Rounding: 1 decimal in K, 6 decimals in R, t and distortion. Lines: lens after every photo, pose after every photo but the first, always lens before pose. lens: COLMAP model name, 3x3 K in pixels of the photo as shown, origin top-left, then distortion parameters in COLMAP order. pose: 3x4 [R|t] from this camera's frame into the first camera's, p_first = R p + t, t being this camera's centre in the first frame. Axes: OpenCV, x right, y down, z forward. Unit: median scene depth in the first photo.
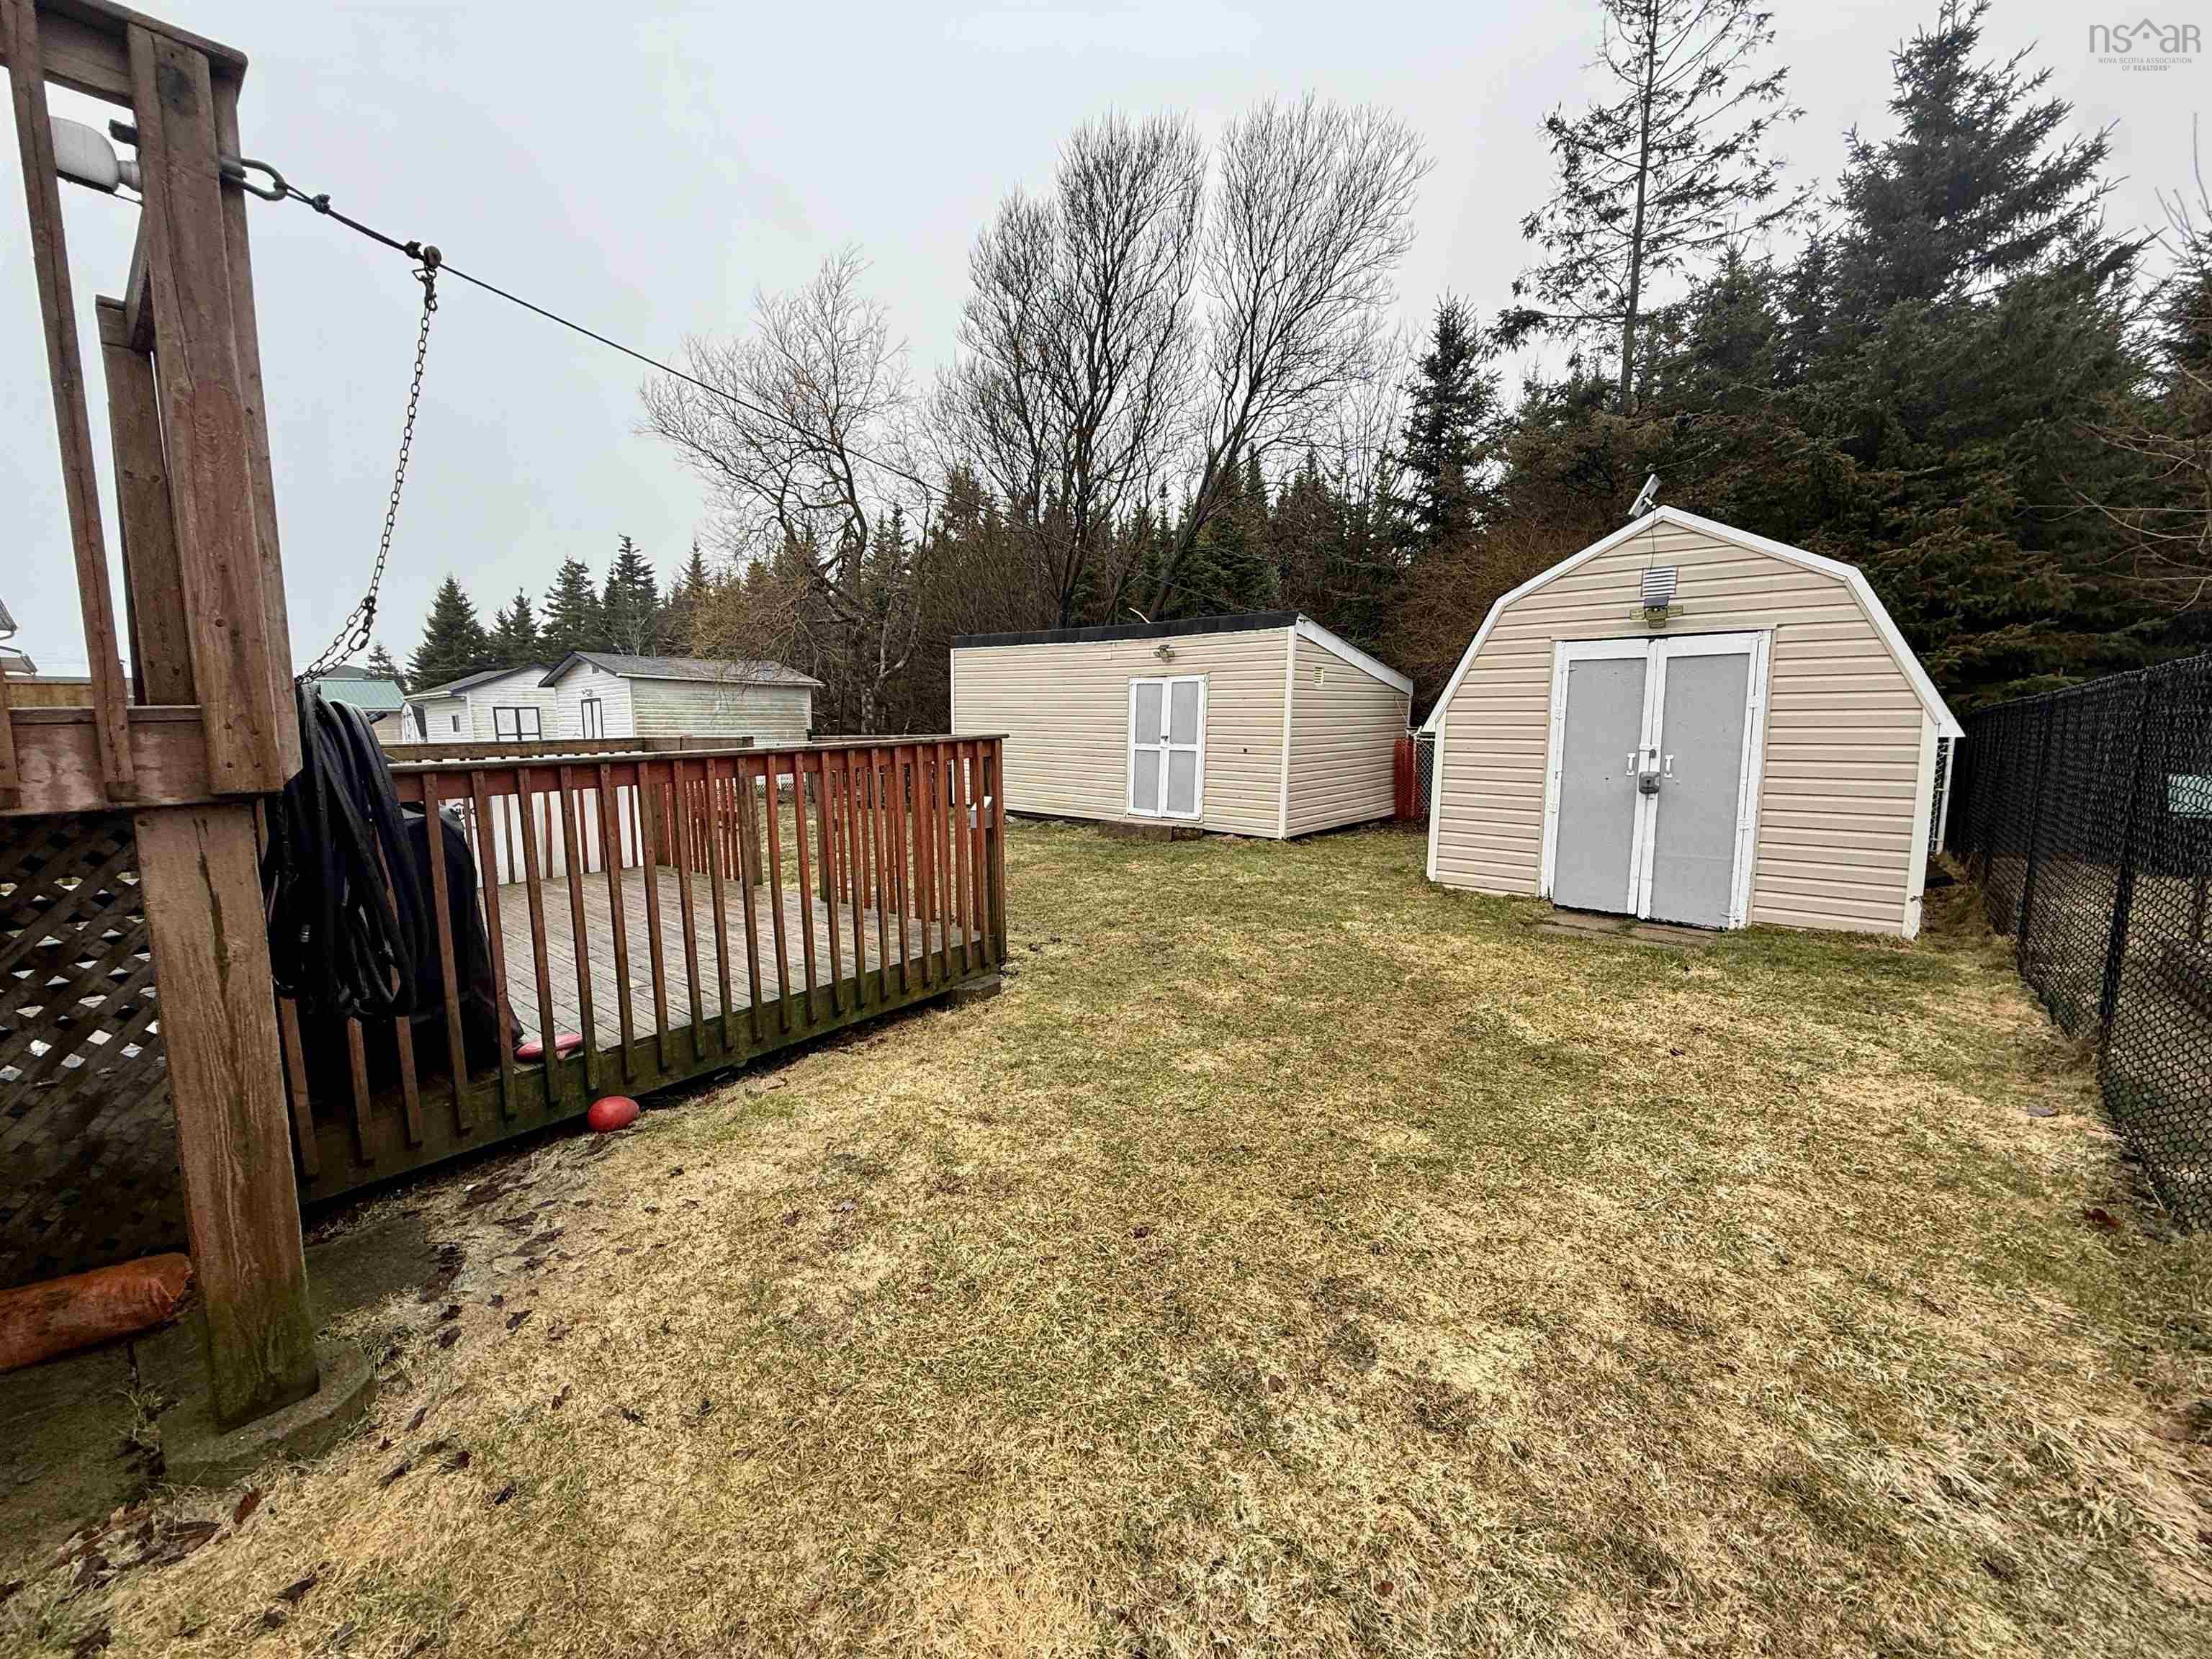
lens RADIAL K [[877.0, 0, 1098.8], [0, 877.0, 825.5], [0, 0, 1]] dist [-0.000664, 0.000205]
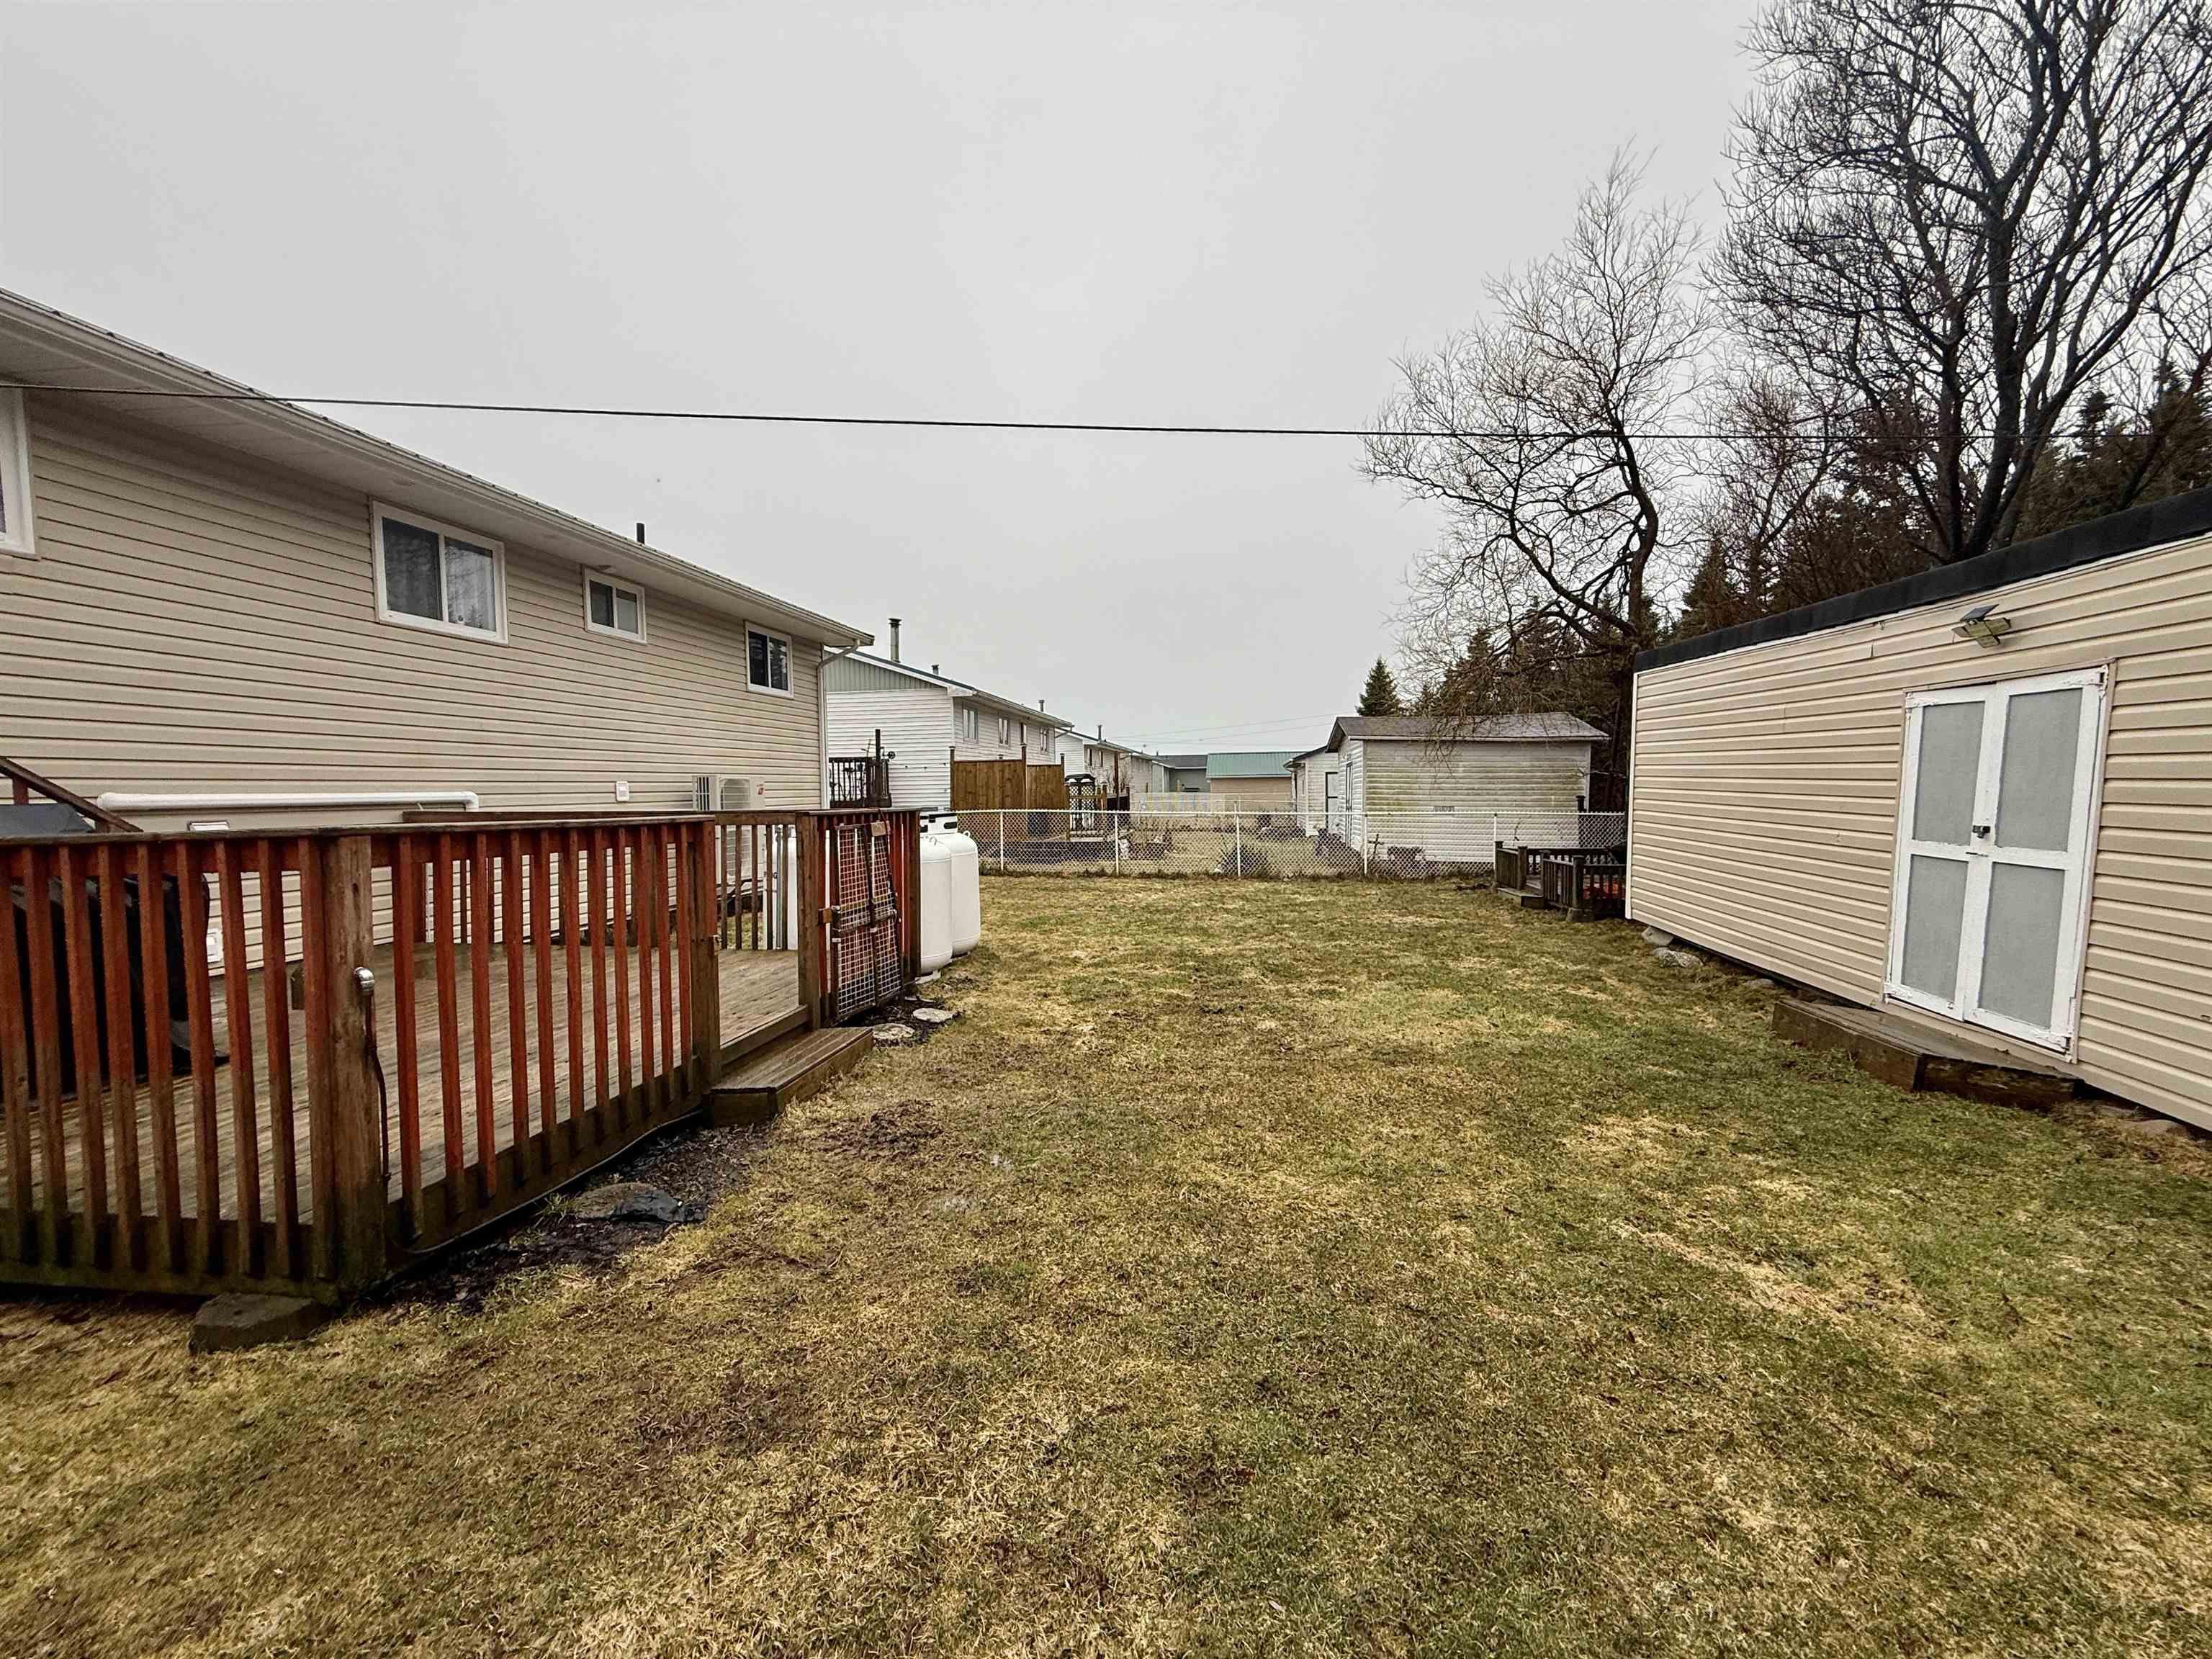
lens RADIAL K [[877.0, 0, 1096.8], [0, 877.0, 827.9], [0, 0, 1]] dist [-0.000664, 0.000205]
pose [[0.521826, 0.042745, -0.851981, 0.214666], [-0.099777, 0.994947, -0.011194, -0.056582], [0.847197, 0.090849, 0.523454, 0.442607]]
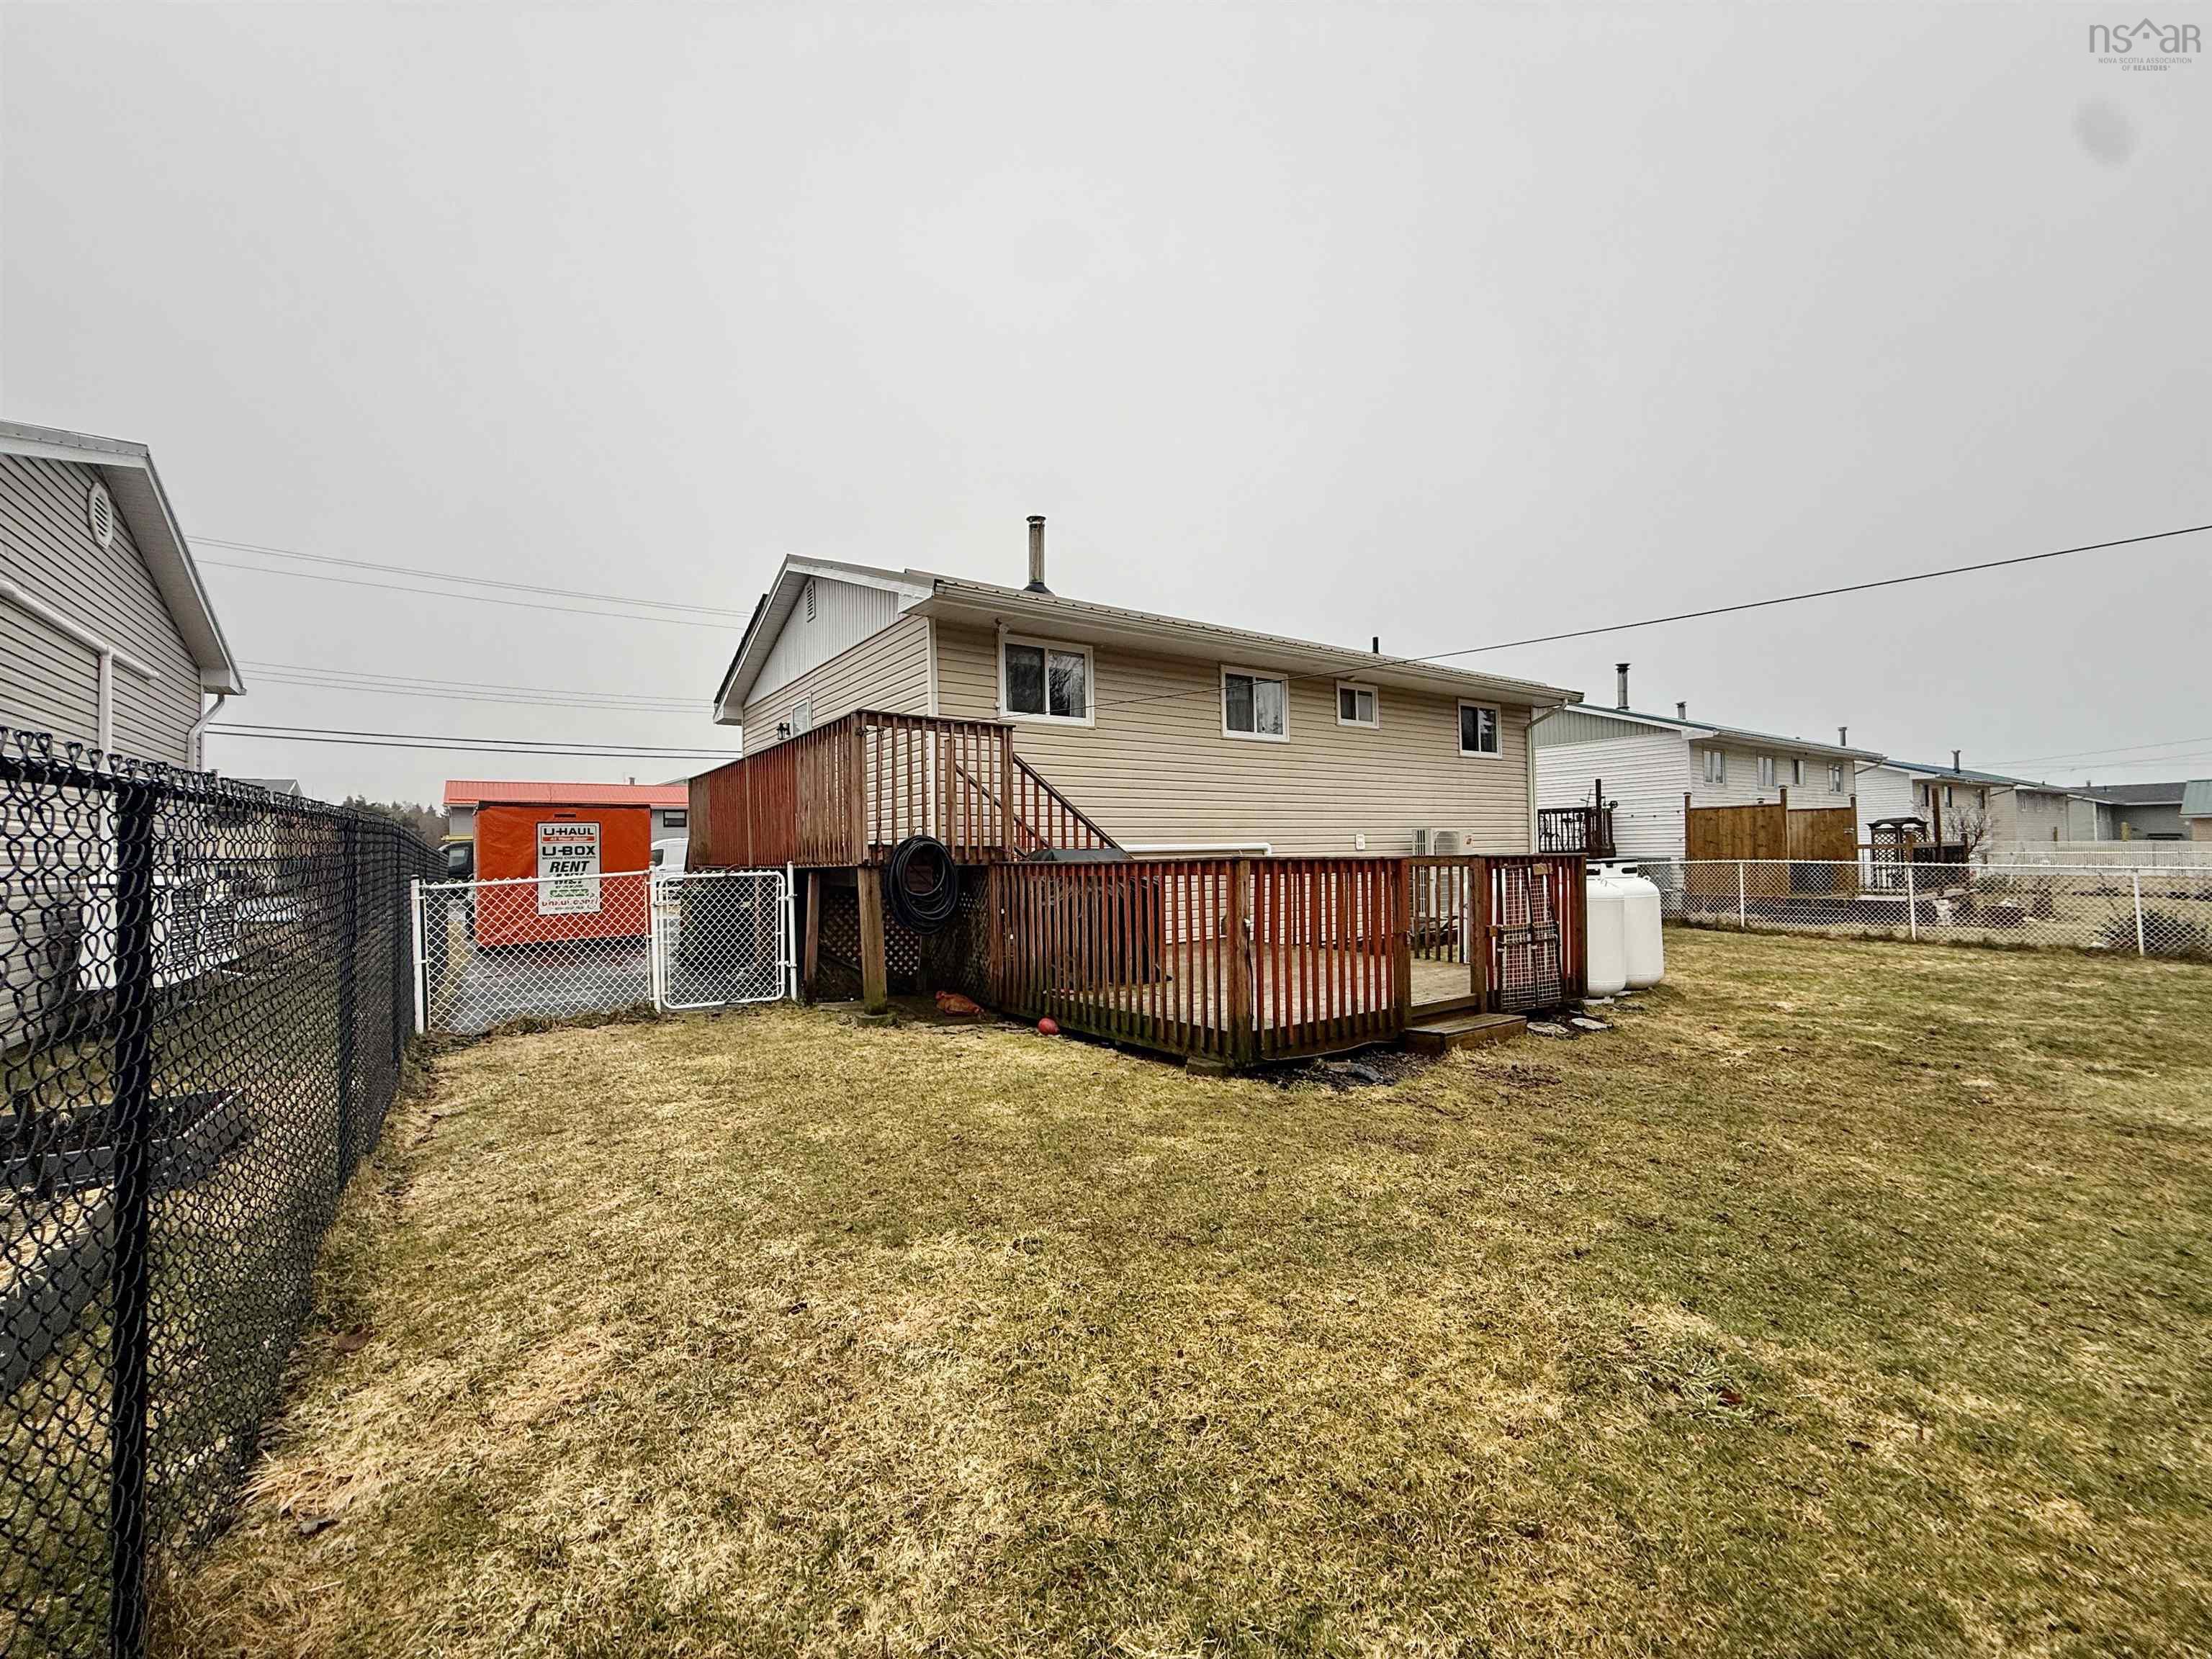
lens RADIAL K [[877.0, 0, 1100.5], [0, 877.0, 834.5], [0, 0, 1]] dist [-0.000664, 0.000205]
pose [[-0.237223, -0.003354, -0.971449, 0.417342], [-0.101965, 0.994556, 0.021465, -0.055341], [0.966089, 0.104146, -0.236274, 0.437518]]
